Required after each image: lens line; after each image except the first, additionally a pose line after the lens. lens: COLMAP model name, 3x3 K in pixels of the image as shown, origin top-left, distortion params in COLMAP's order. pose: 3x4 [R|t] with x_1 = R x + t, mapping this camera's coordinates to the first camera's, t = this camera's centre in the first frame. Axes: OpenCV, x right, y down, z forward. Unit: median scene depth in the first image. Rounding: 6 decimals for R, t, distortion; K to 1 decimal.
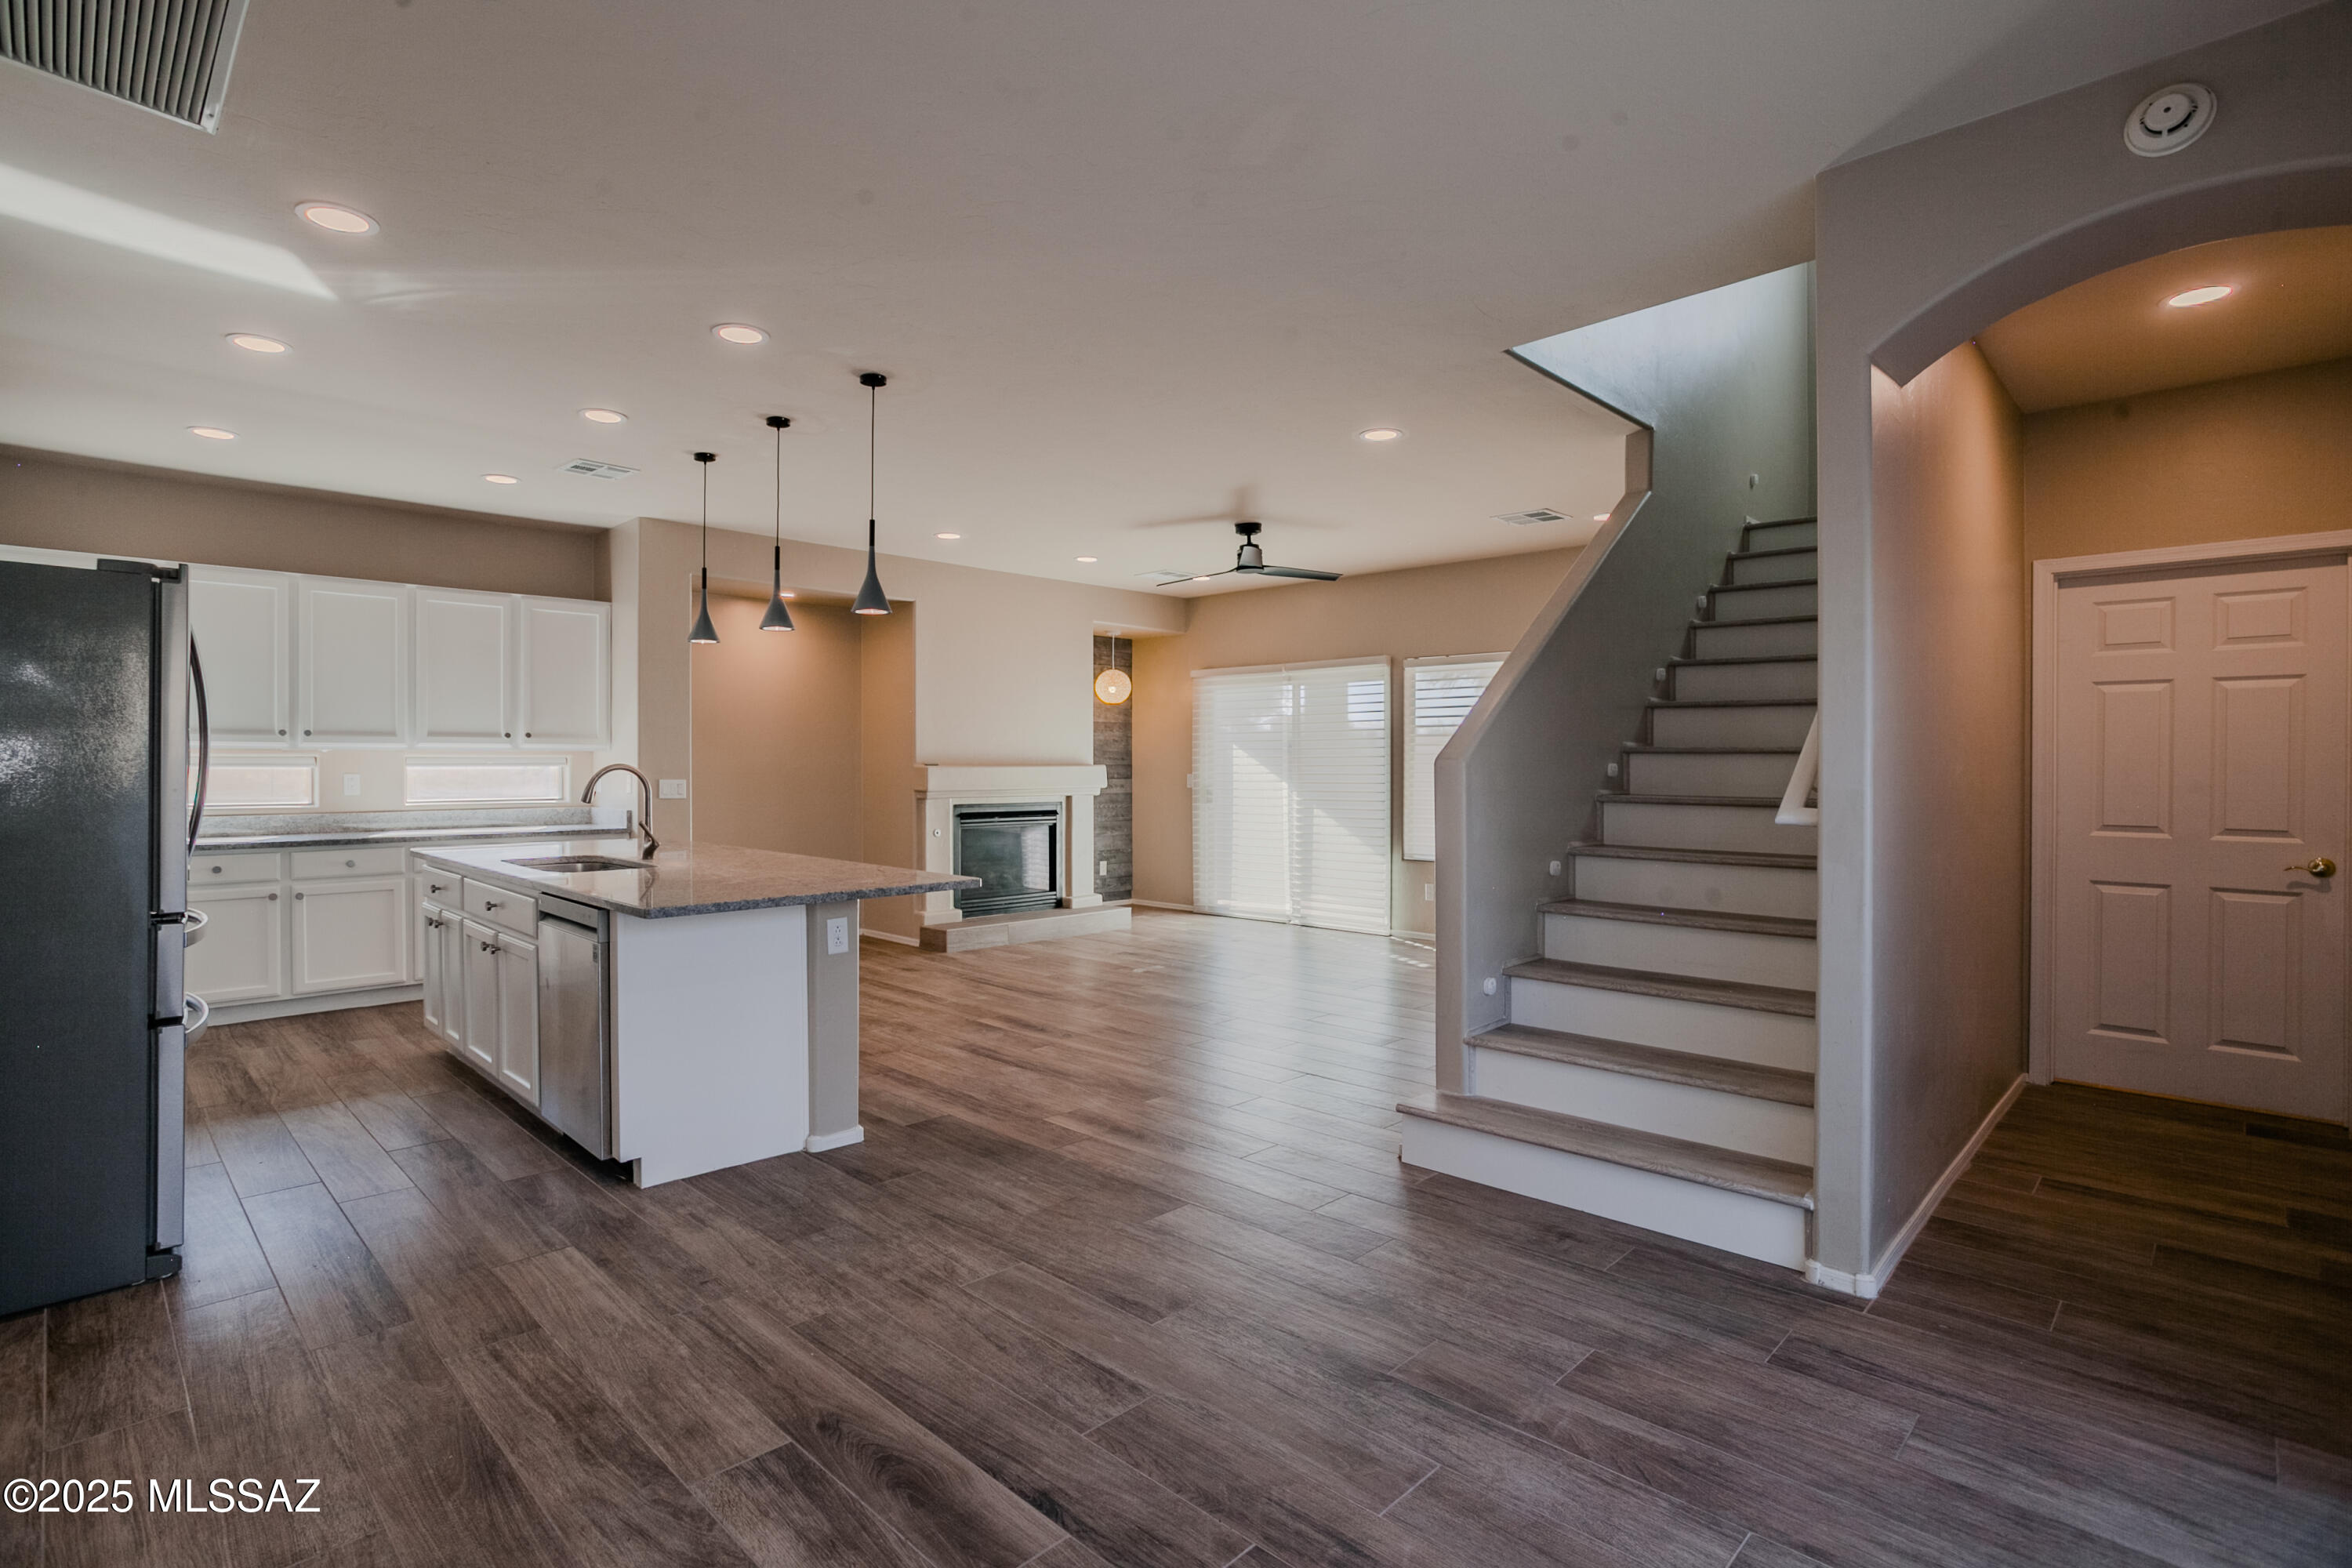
lens RADIAL K [[1125.4, 0, 1163.4], [0, 1125.4, 774.7], [0, 0, 1]] dist [-0.040207, 0.018624]
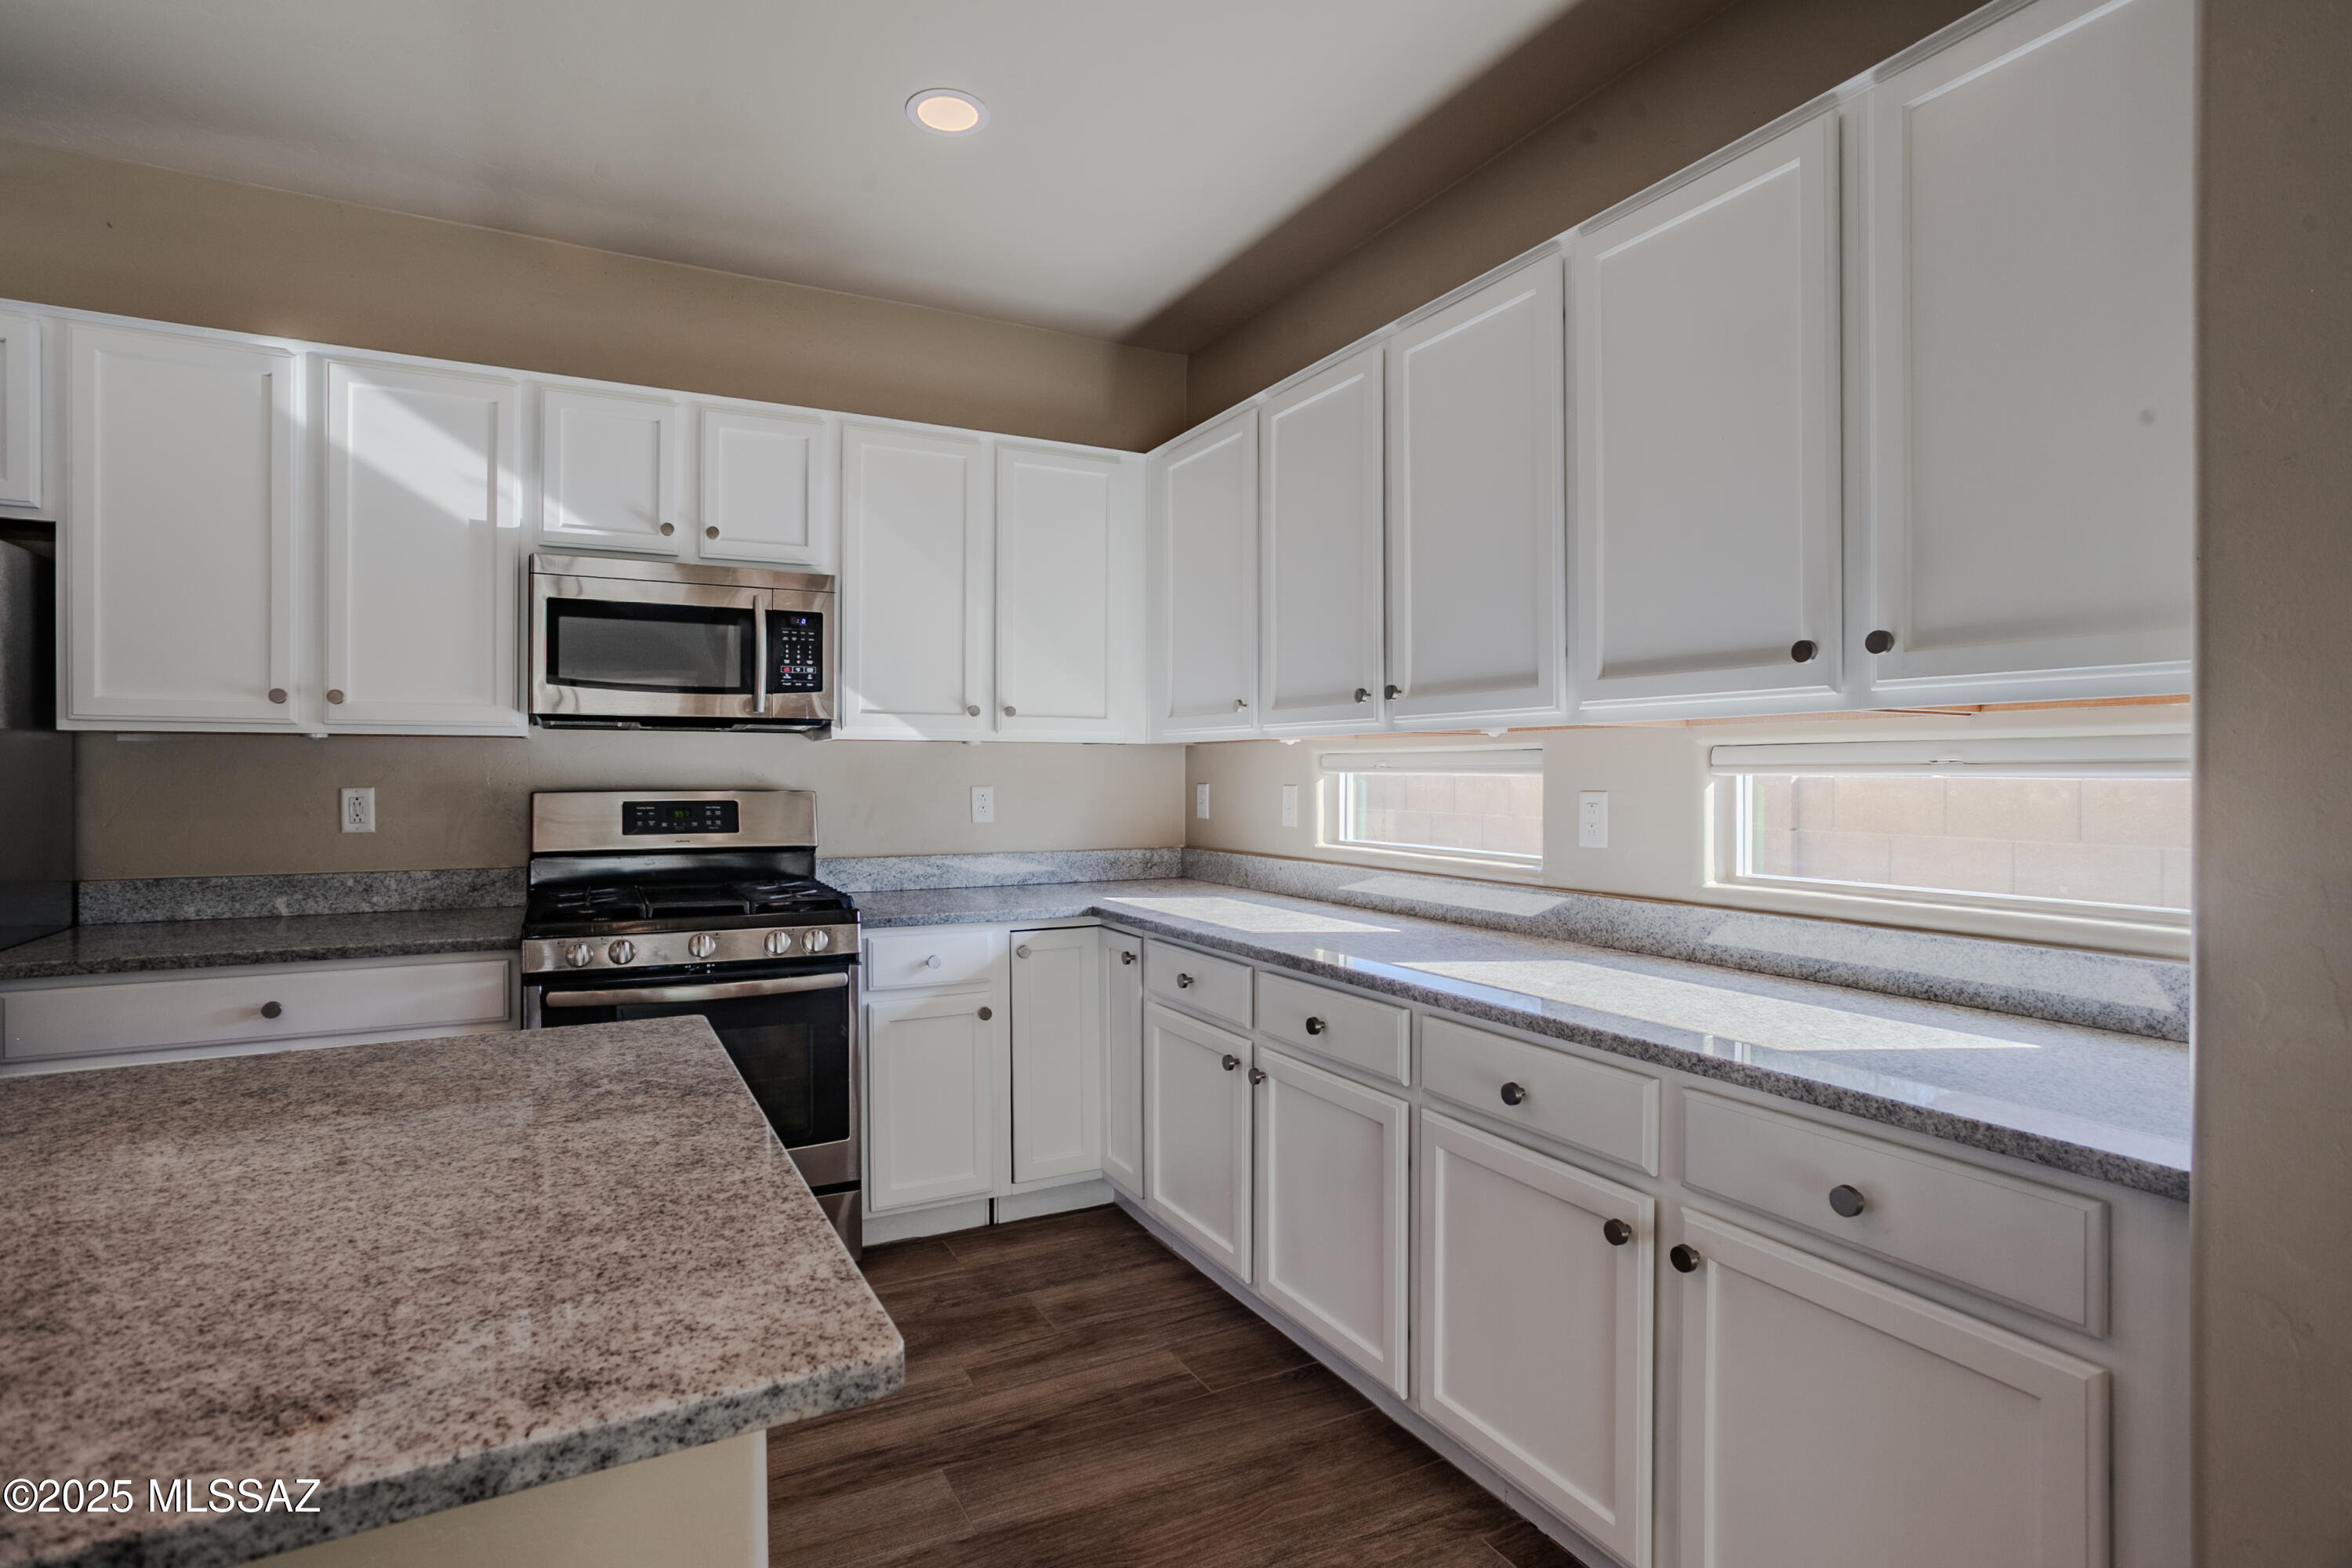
lens RADIAL K [[1149.1, 0, 1163.0], [0, 1149.1, 773.5], [0, 0, 1]] dist [-0.068418, 0.046538]
pose [[-0.306583, -0.001538, -0.951843, -0.444552], [-0.007349, 0.999973, 0.000751, -0.009446], [0.951816, 0.007226, -0.306586, 1.401951]]
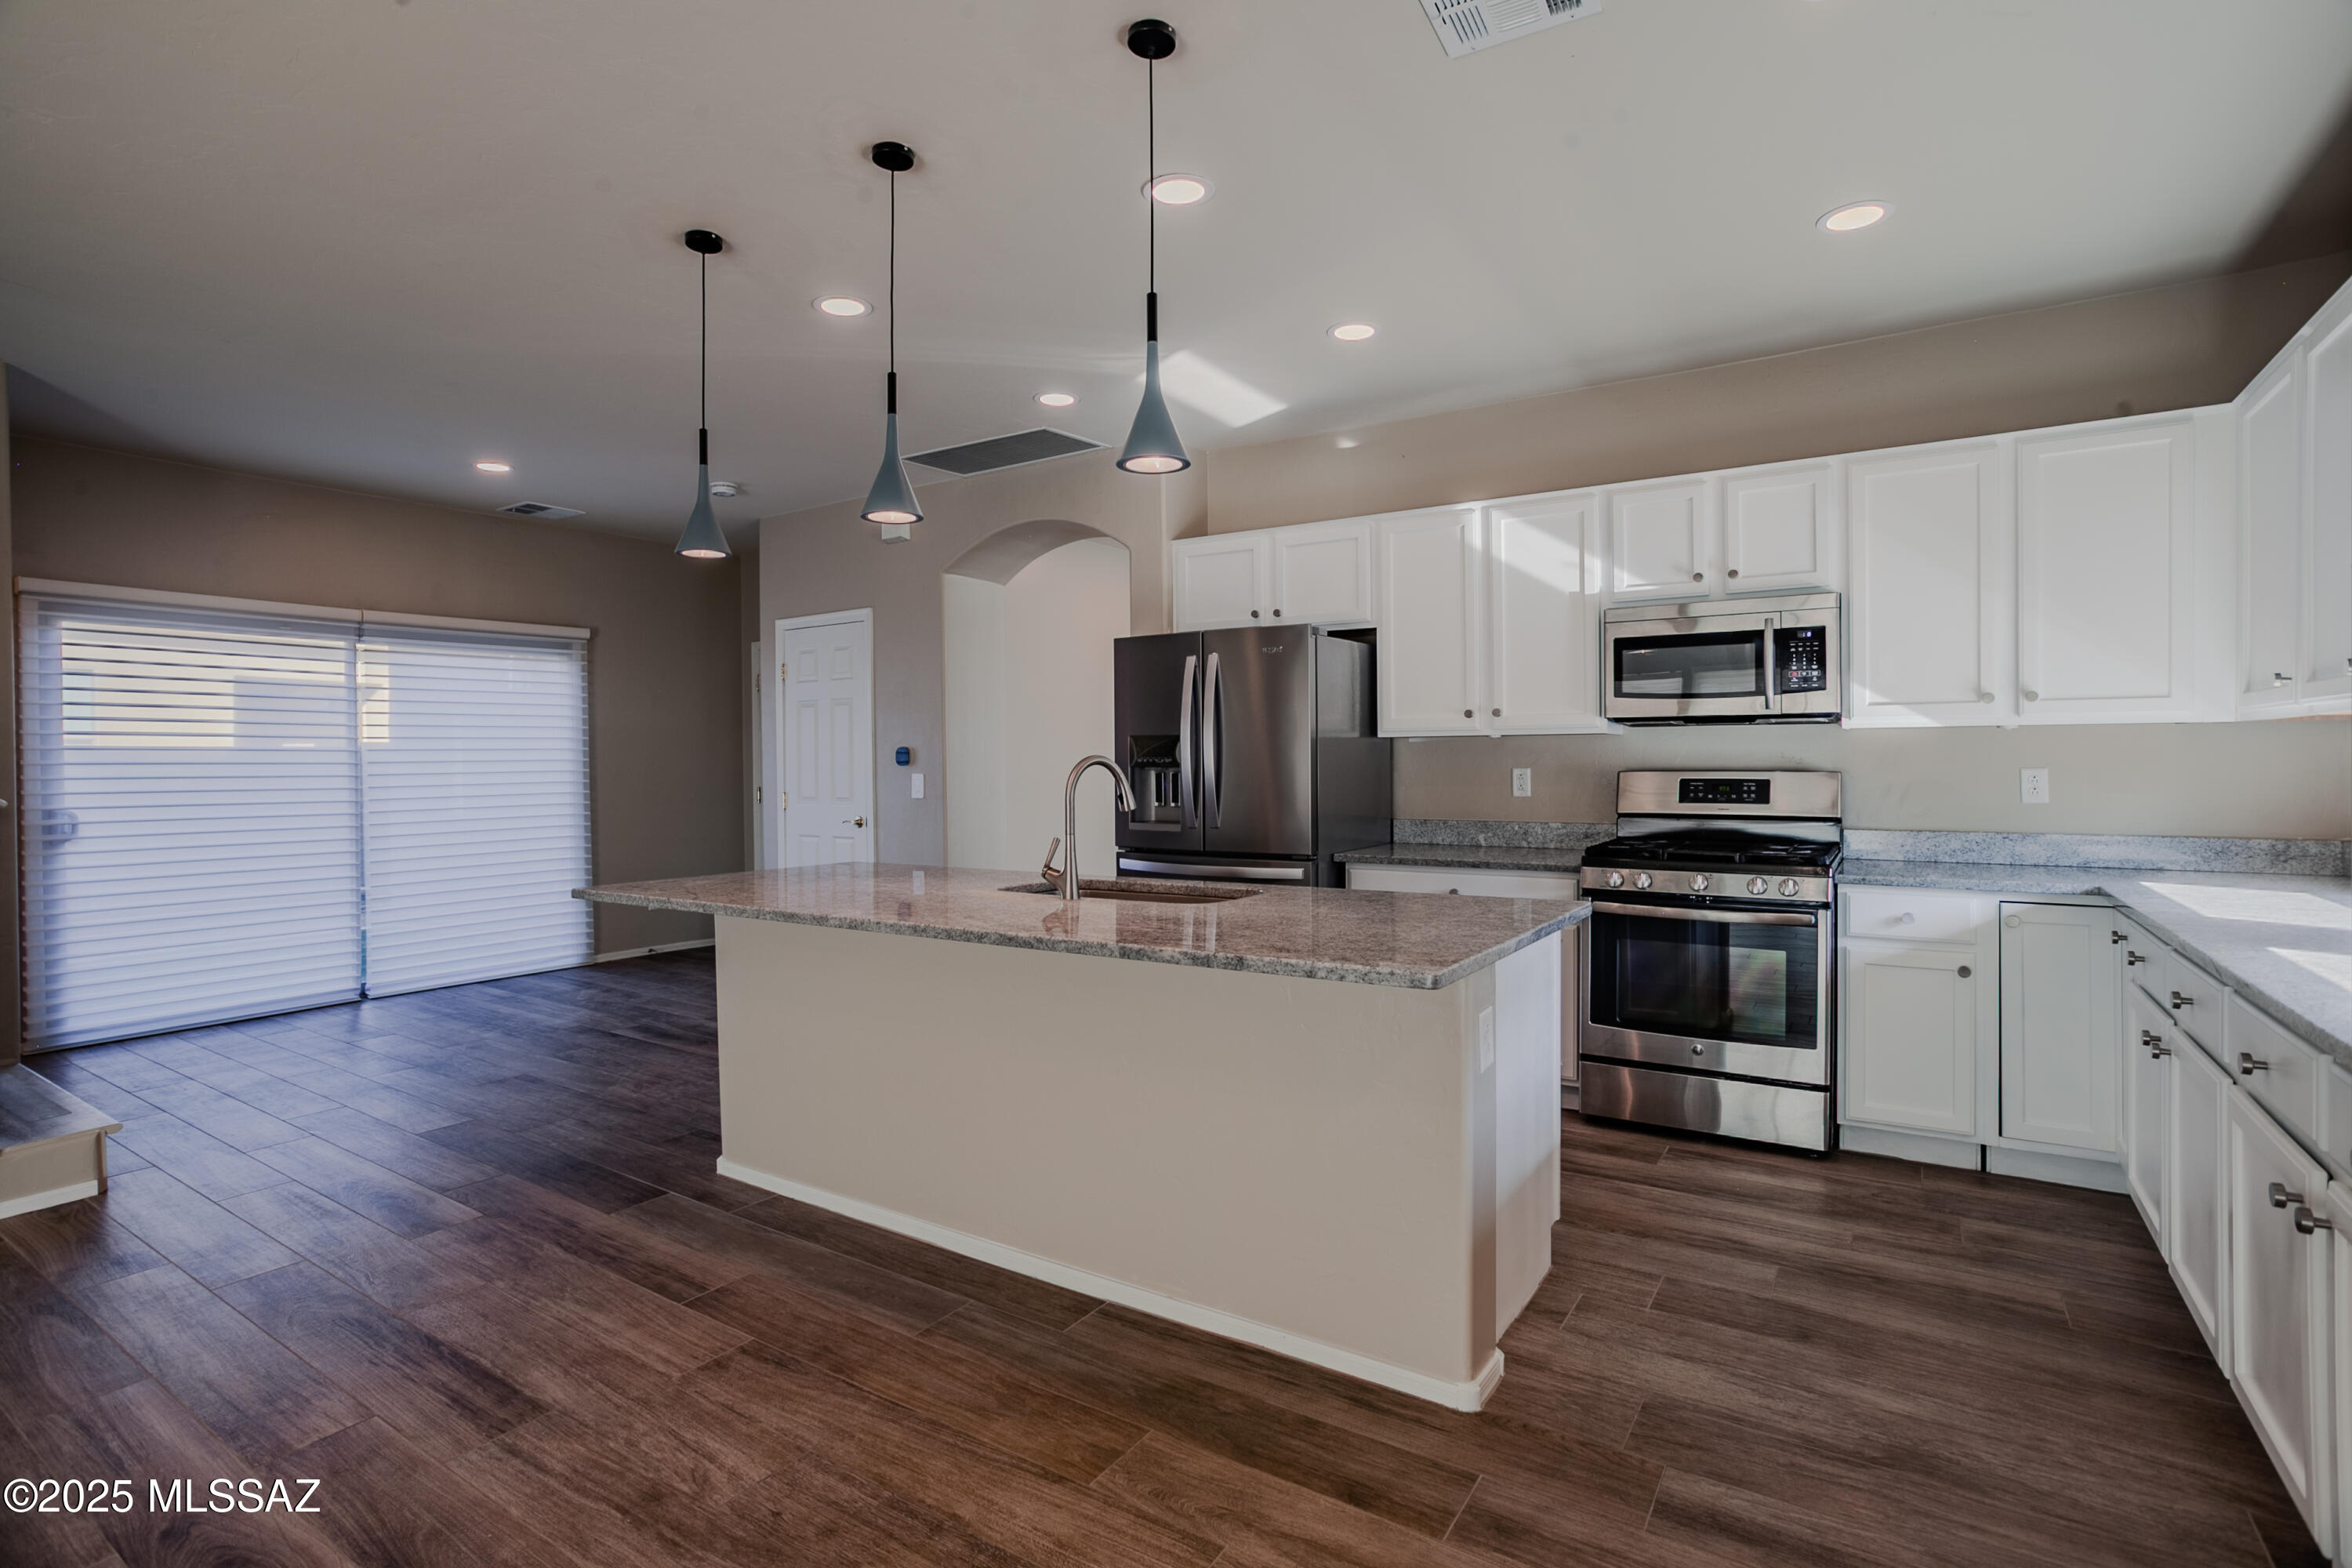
lens RADIAL K [[1125.4, 0, 1163.4], [0, 1125.4, 774.7], [0, 0, 1]] dist [-0.040207, 0.018624]
pose [[-0.981797, 0.008204, -0.189754, -0.401279], [0.004900, 0.999828, 0.017871, -0.011584], [0.189868, 0.016616, -0.981669, 1.721601]]
